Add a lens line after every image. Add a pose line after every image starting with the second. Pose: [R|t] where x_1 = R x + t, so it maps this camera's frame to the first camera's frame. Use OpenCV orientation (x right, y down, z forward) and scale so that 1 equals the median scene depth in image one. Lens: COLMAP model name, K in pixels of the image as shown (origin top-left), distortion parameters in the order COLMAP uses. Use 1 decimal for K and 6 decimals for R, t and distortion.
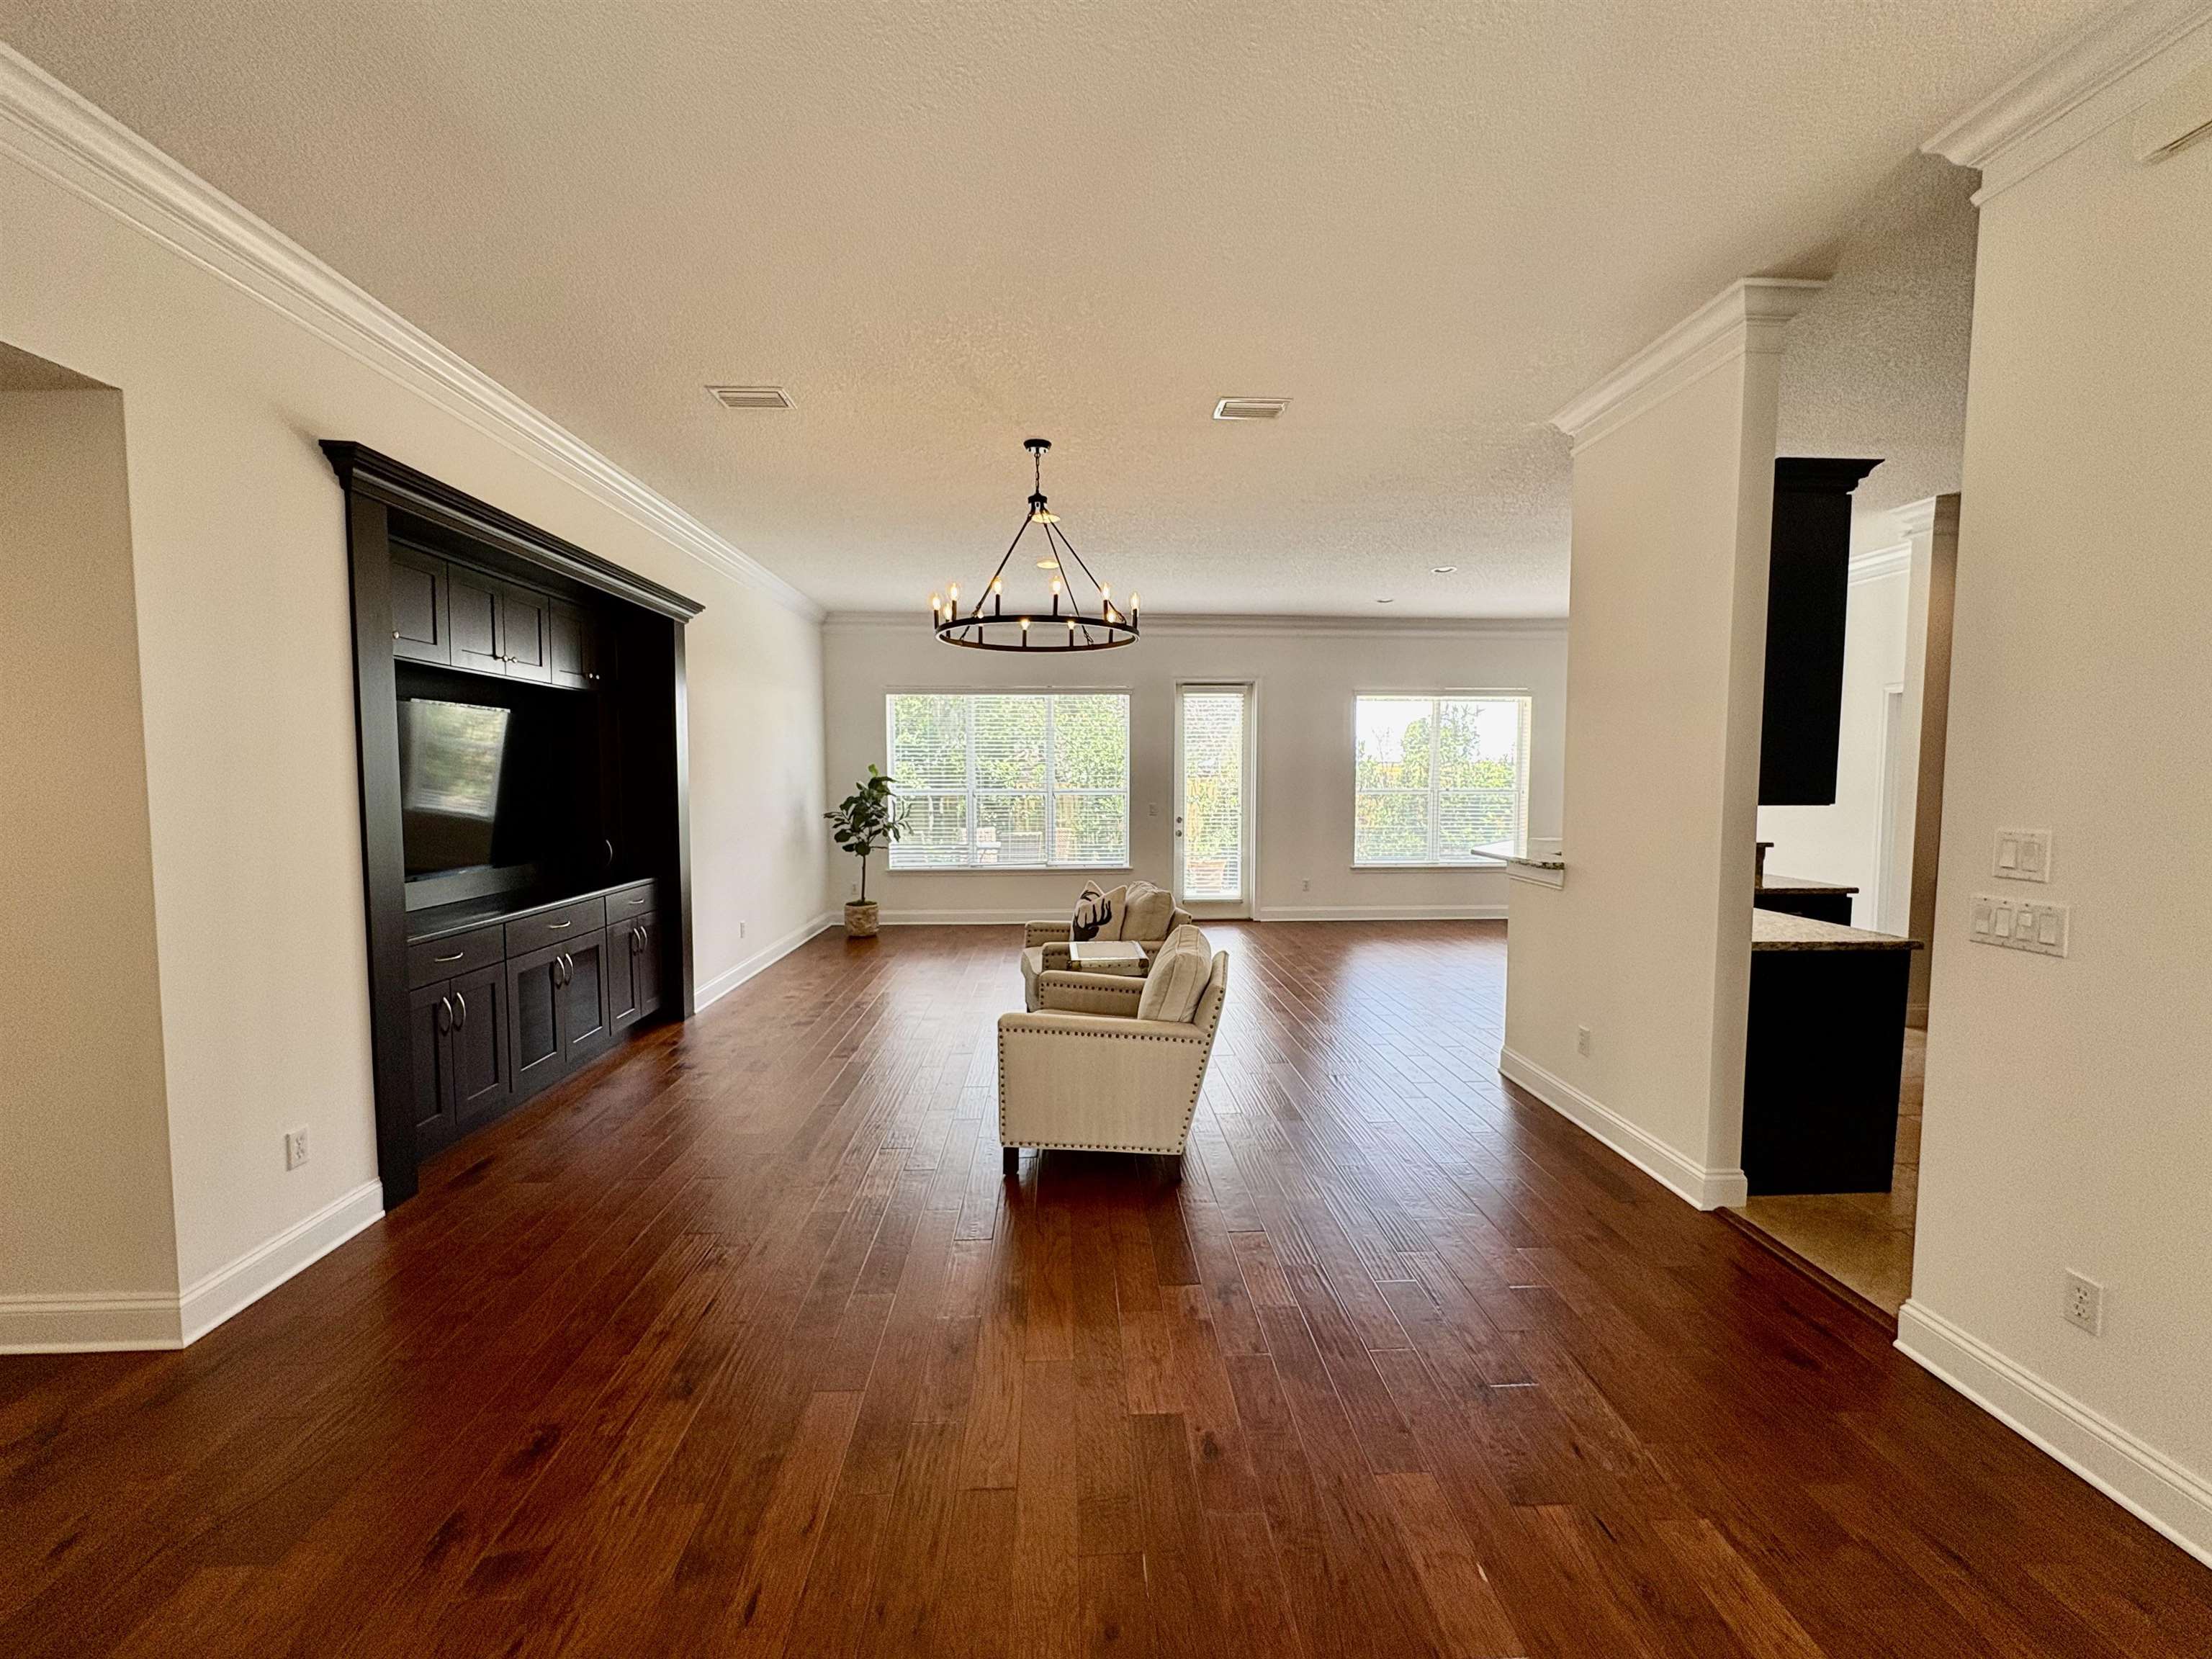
lens RADIAL K [[893.8, 0, 1106.9], [0, 893.8, 823.1], [0, 0, 1]] dist [0.000281, 0.000004]
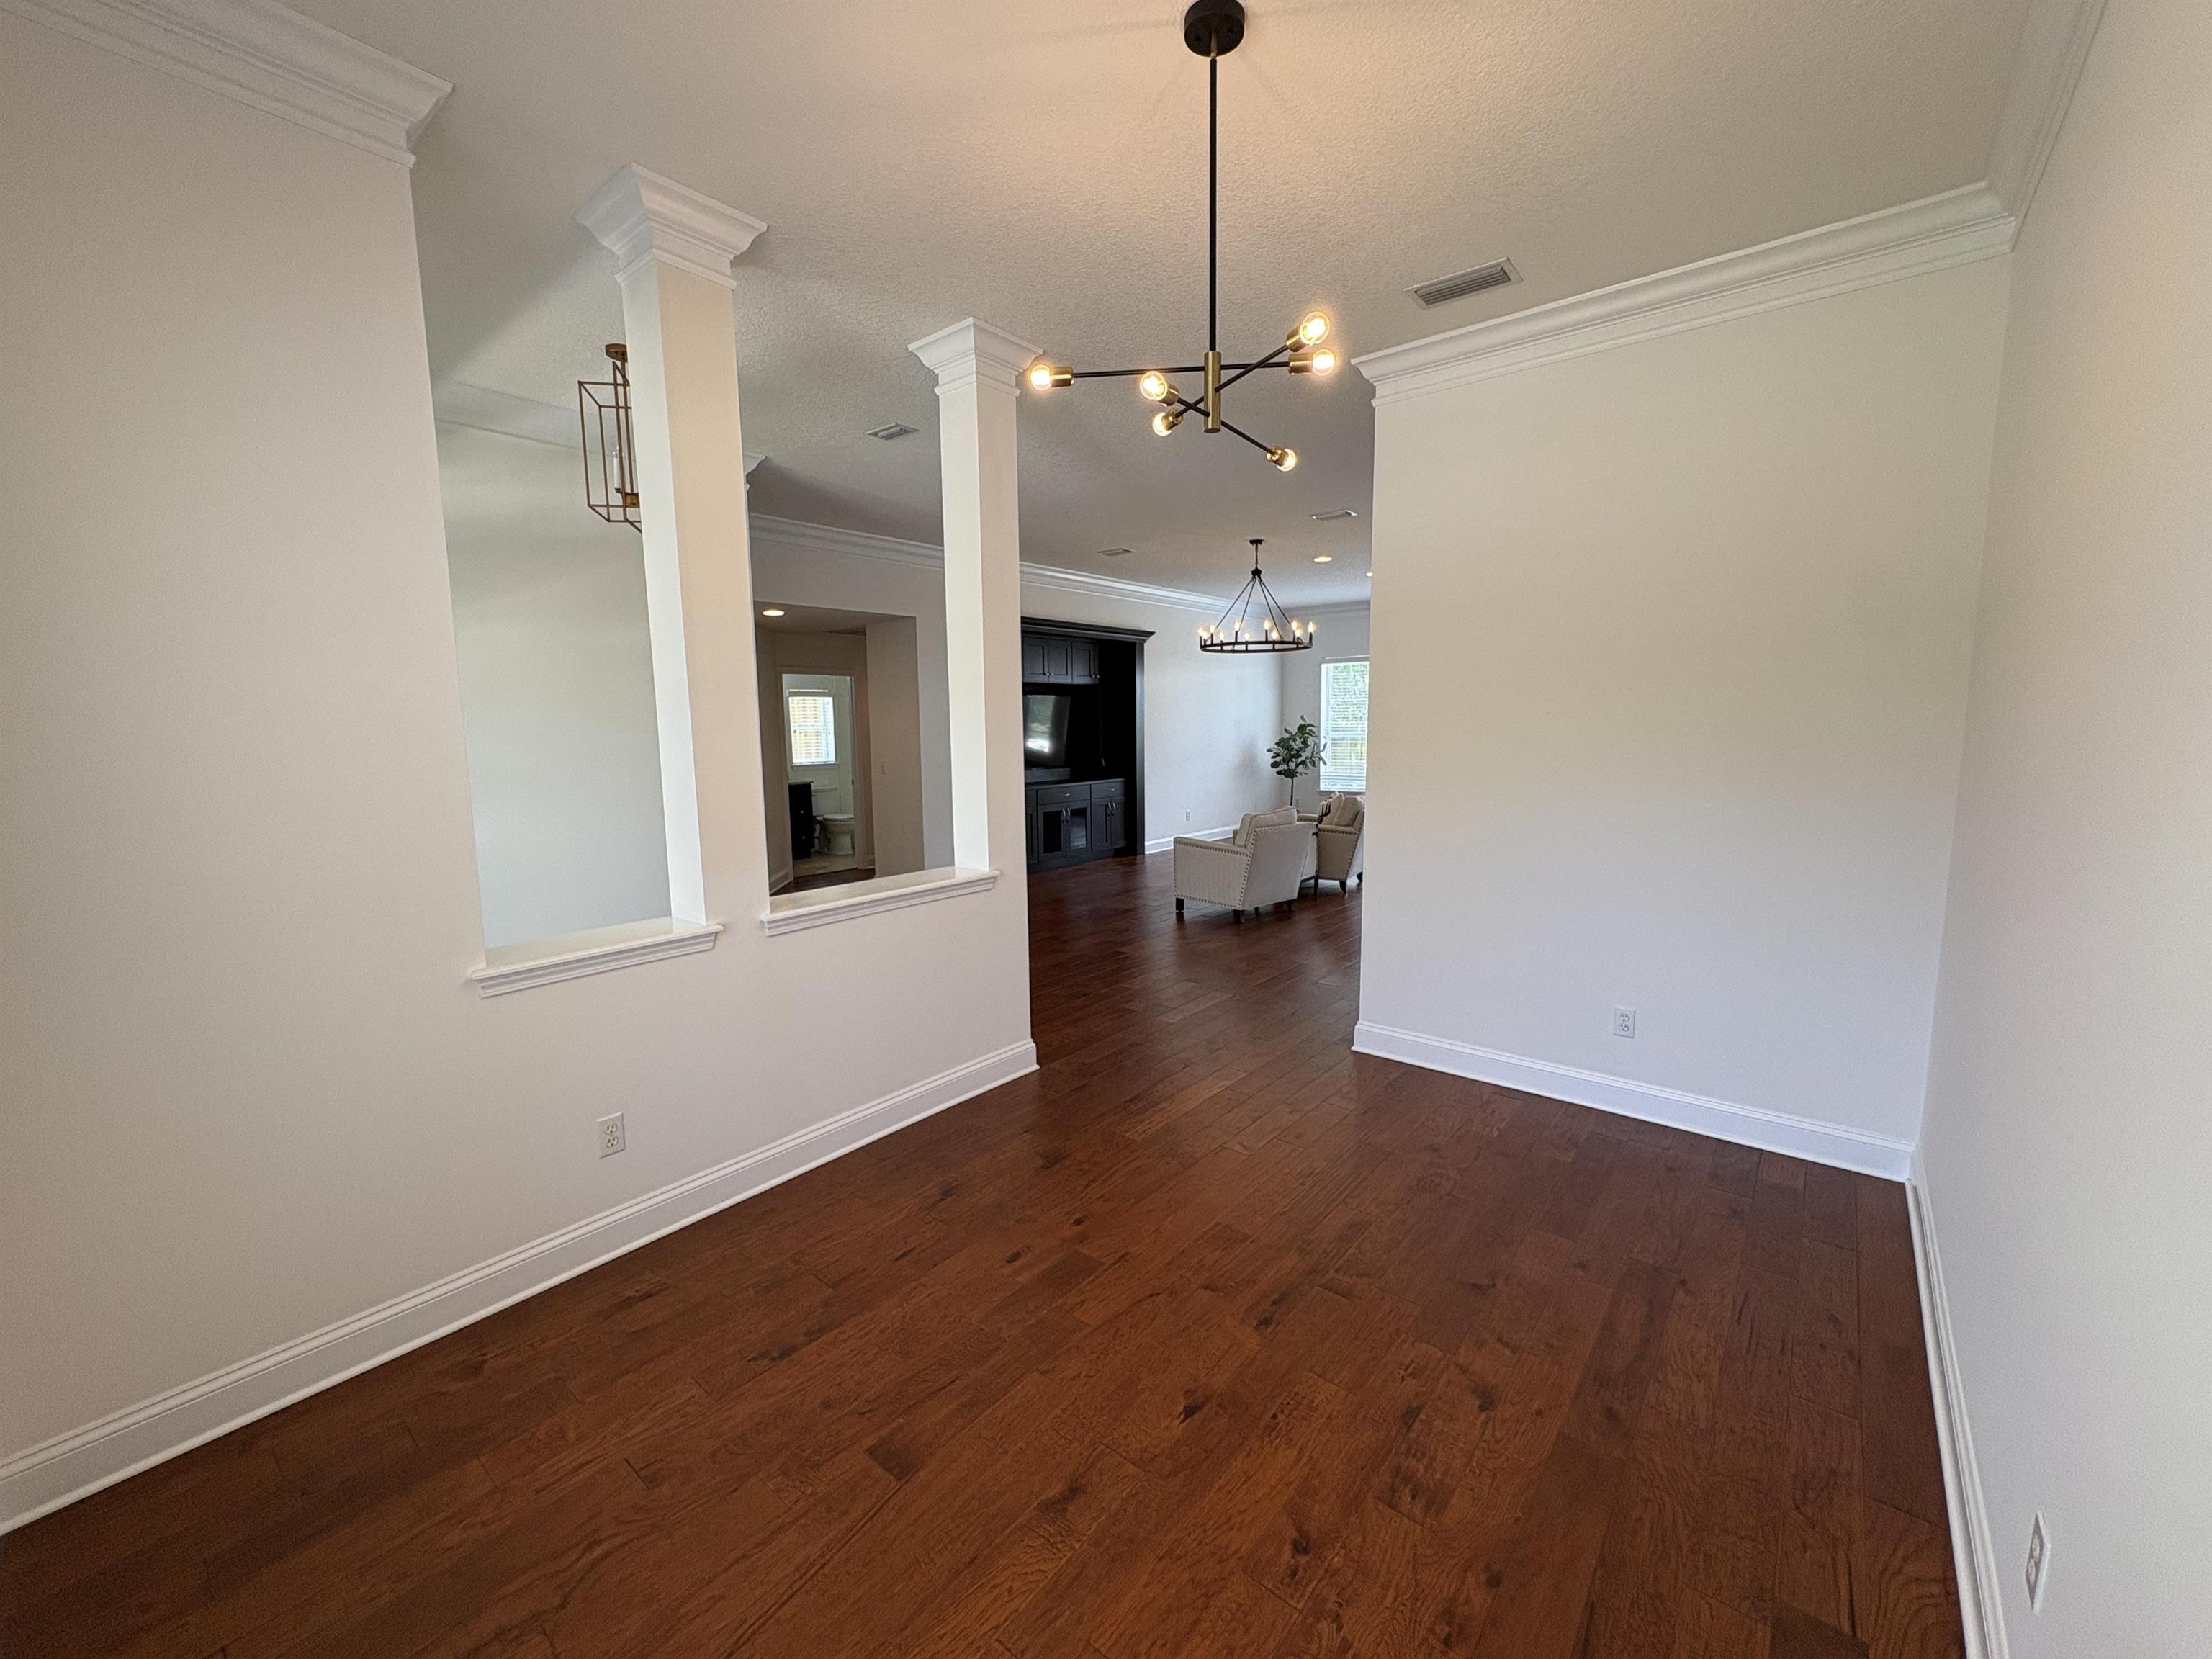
lens RADIAL K [[893.8, 0, 1106.5], [0, 893.8, 836.2], [0, 0, 1]] dist [0.000281, 0.000004]
pose [[0.747000, 0.073875, -0.660707, 0.731277], [-0.022474, 0.996045, 0.085960, 0.017443], [0.664444, -0.049363, 0.745706, -0.455938]]
